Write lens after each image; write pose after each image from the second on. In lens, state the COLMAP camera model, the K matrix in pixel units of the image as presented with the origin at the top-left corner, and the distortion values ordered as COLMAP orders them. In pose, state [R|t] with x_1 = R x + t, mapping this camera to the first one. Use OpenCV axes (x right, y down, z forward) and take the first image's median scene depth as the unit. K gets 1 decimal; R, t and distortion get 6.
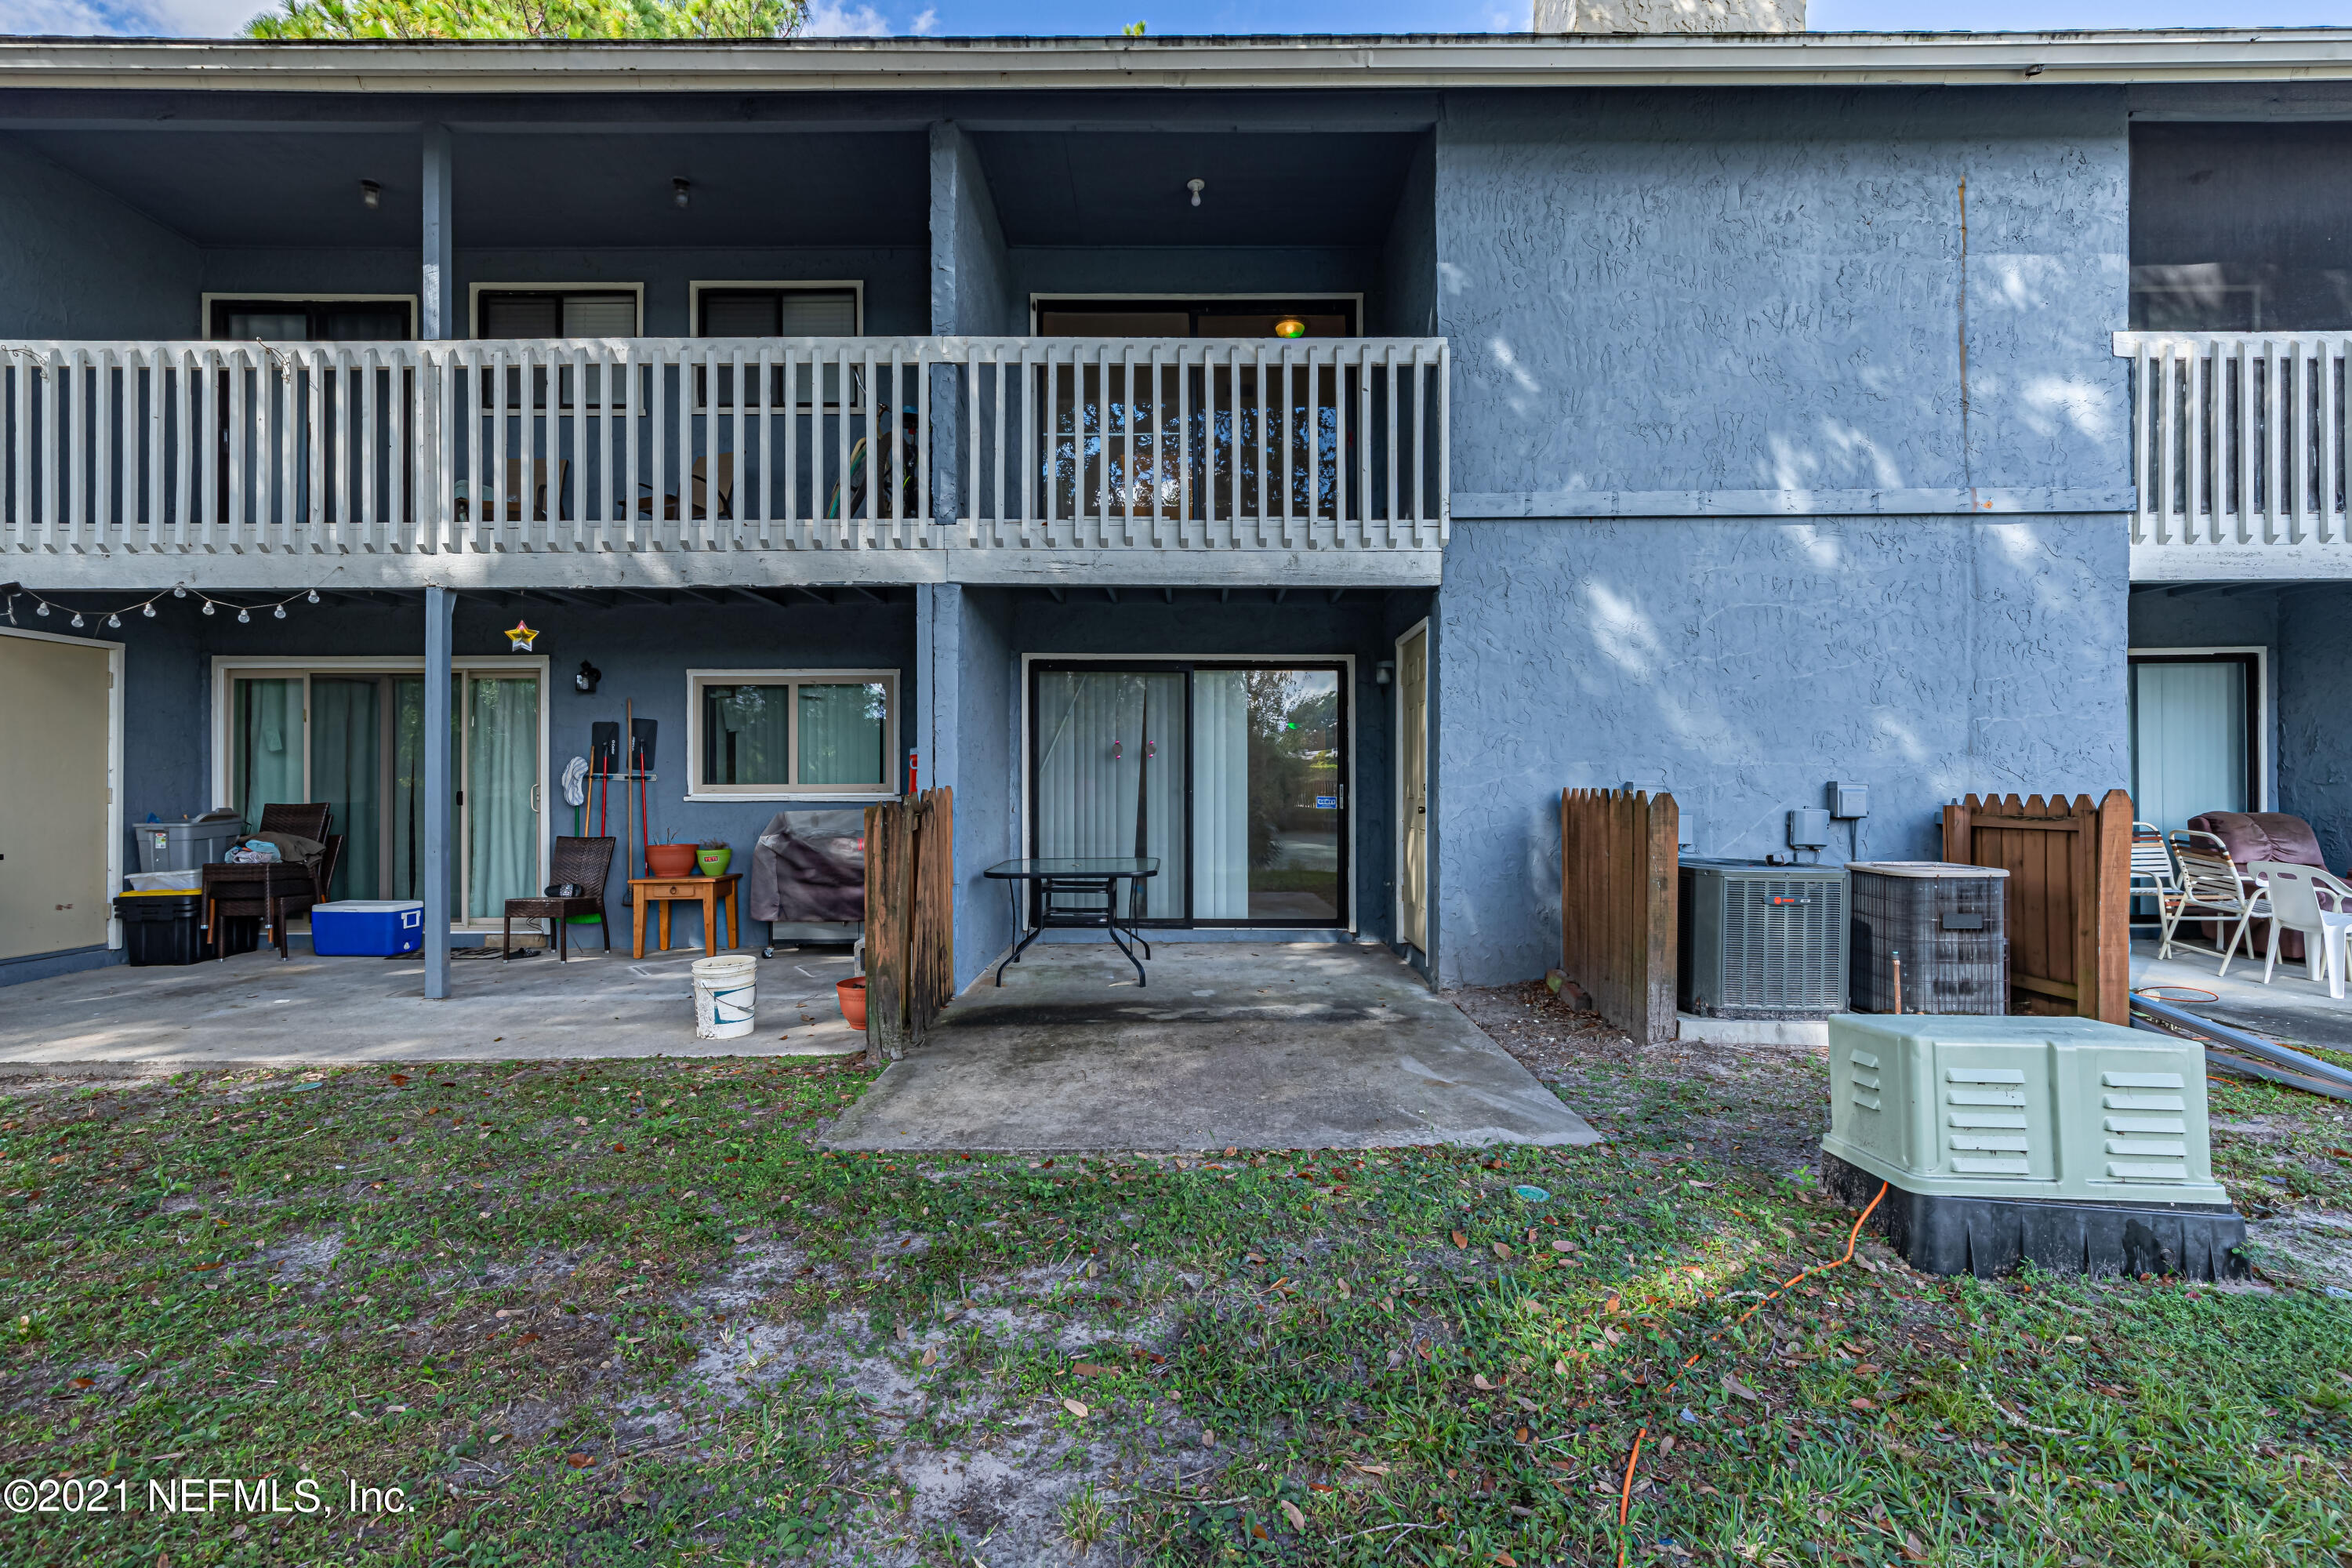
lens RADIAL K [[1059.9, 0, 1176.7], [0, 1059.9, 786.5], [0, 0, 1]] dist [0.010443, -0.002826]
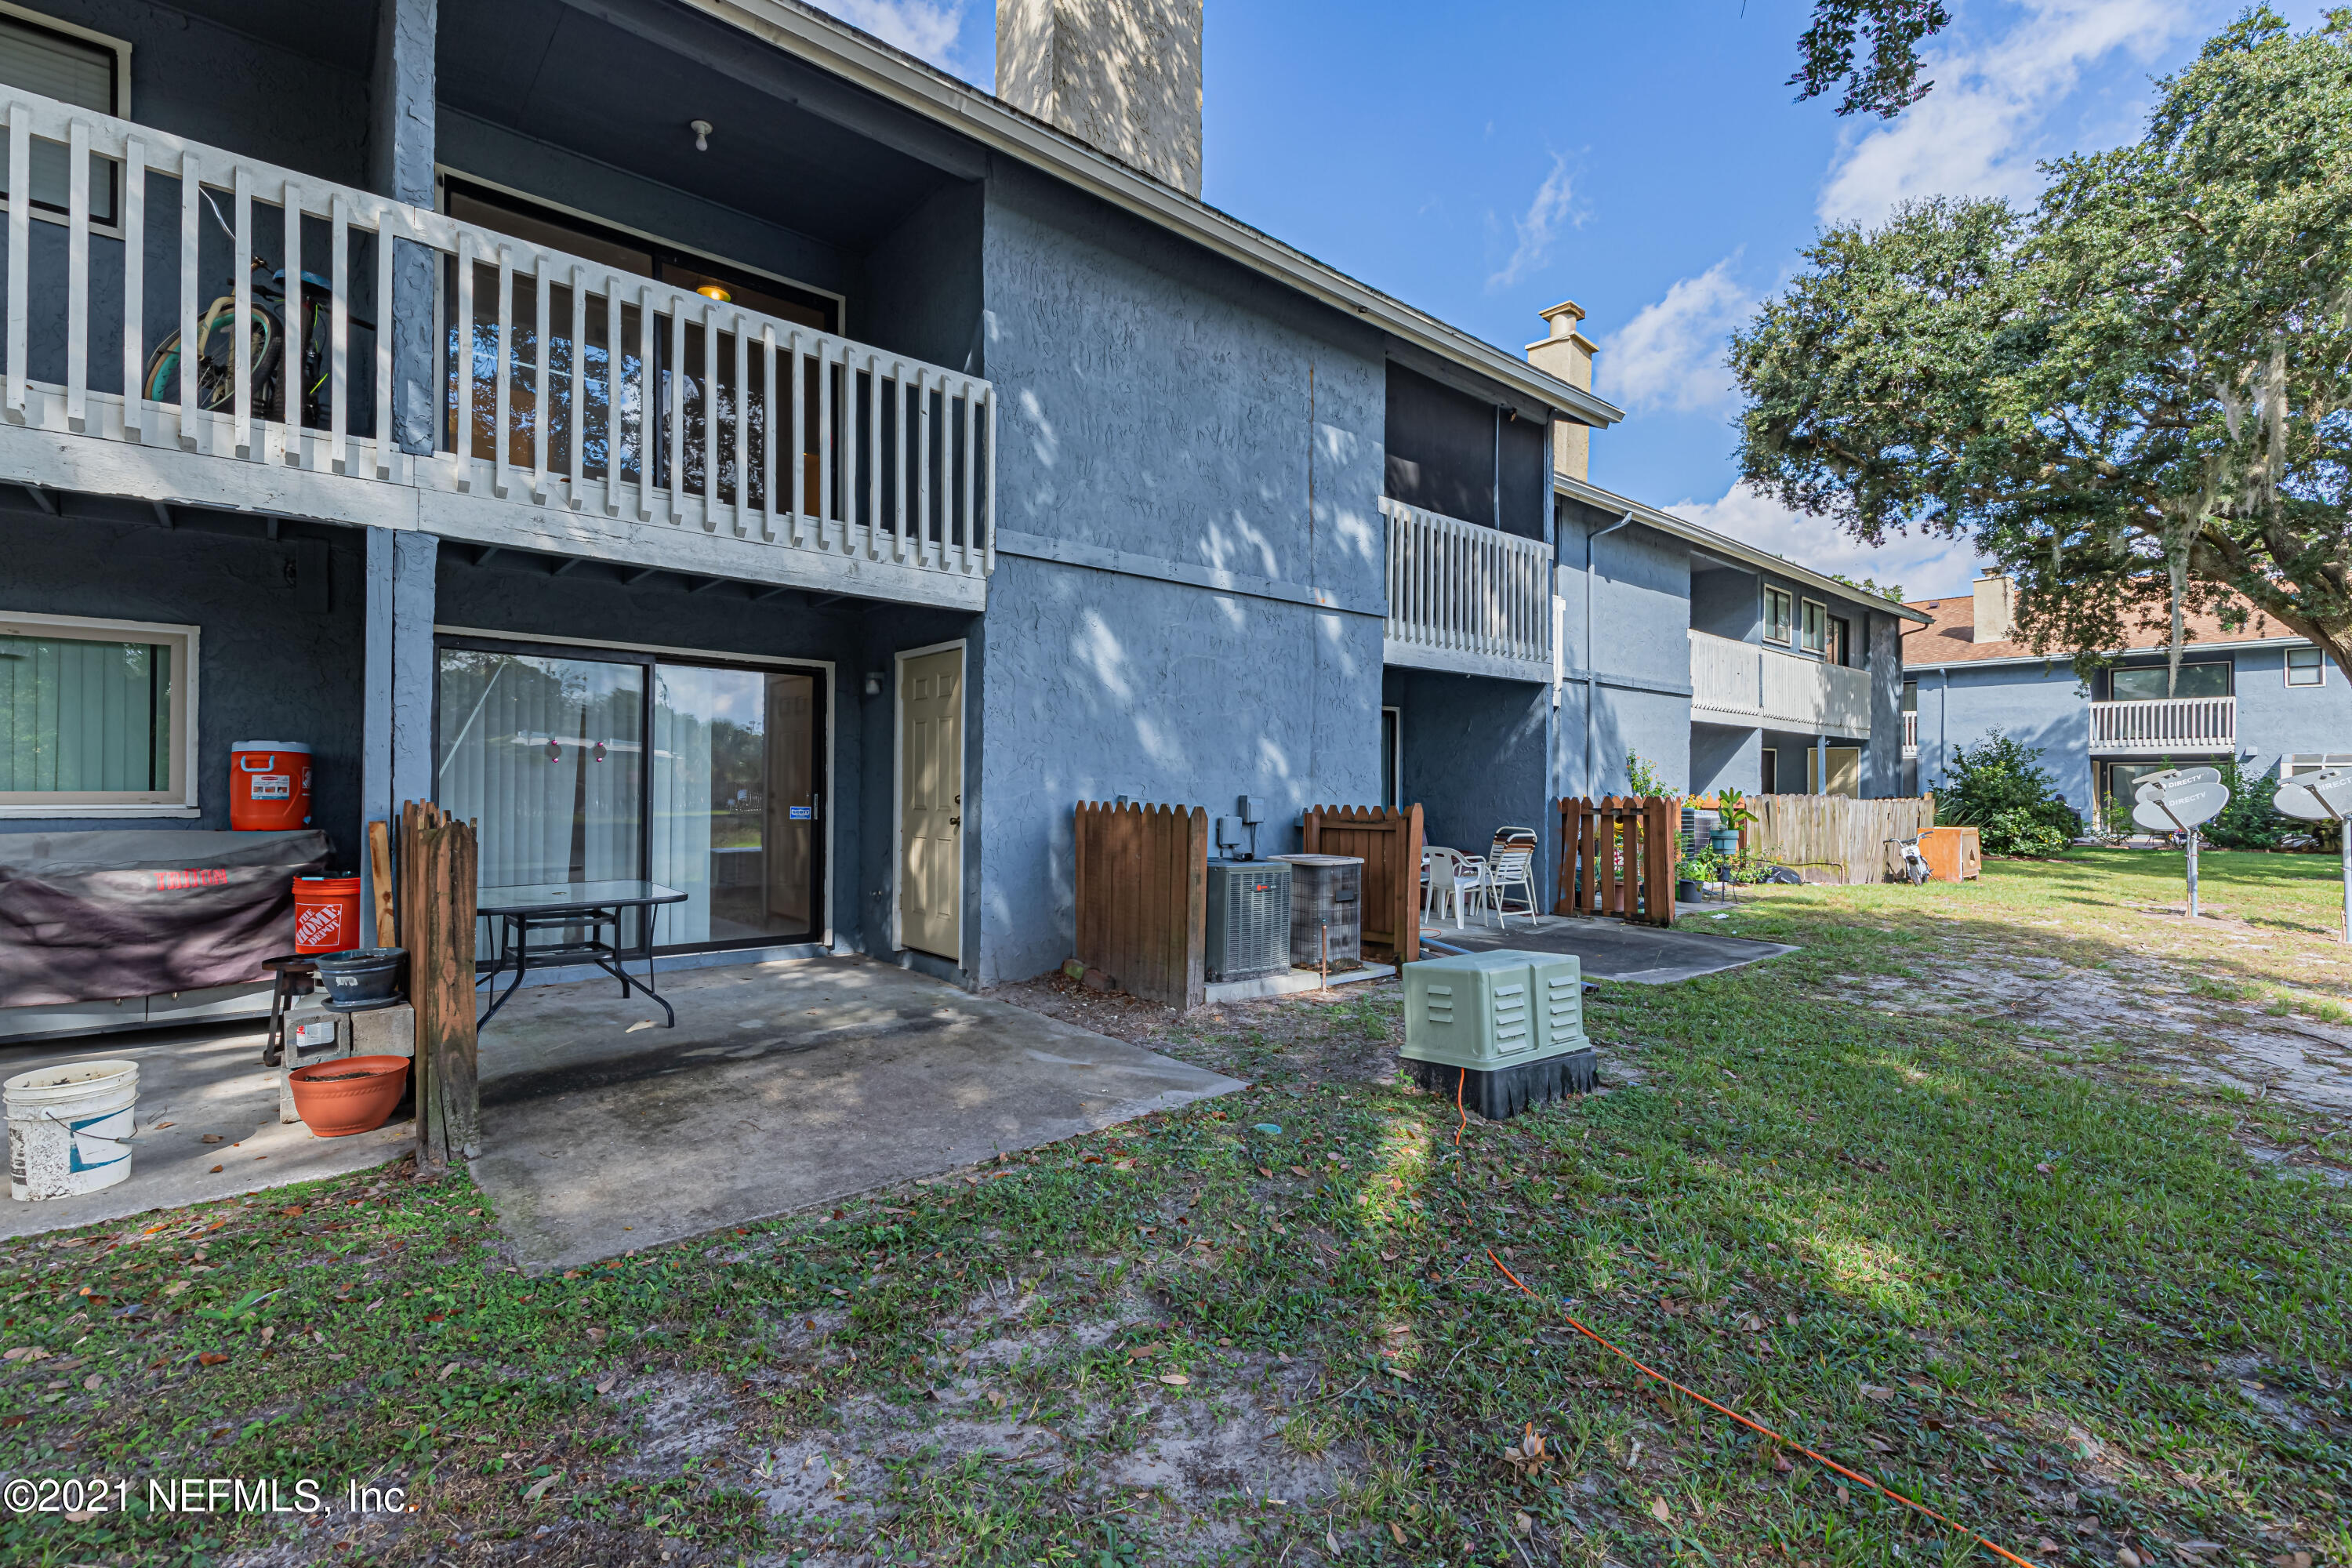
lens RADIAL K [[1059.9, 0, 1187.9], [0, 1059.9, 787.7], [0, 0, 1]] dist [0.010443, -0.002826]
pose [[0.749627, 0.007127, 0.661823, -0.307331], [-0.008458, 0.999964, -0.001188, -0.012059], [-0.661807, -0.004707, 0.749660, 0.060495]]
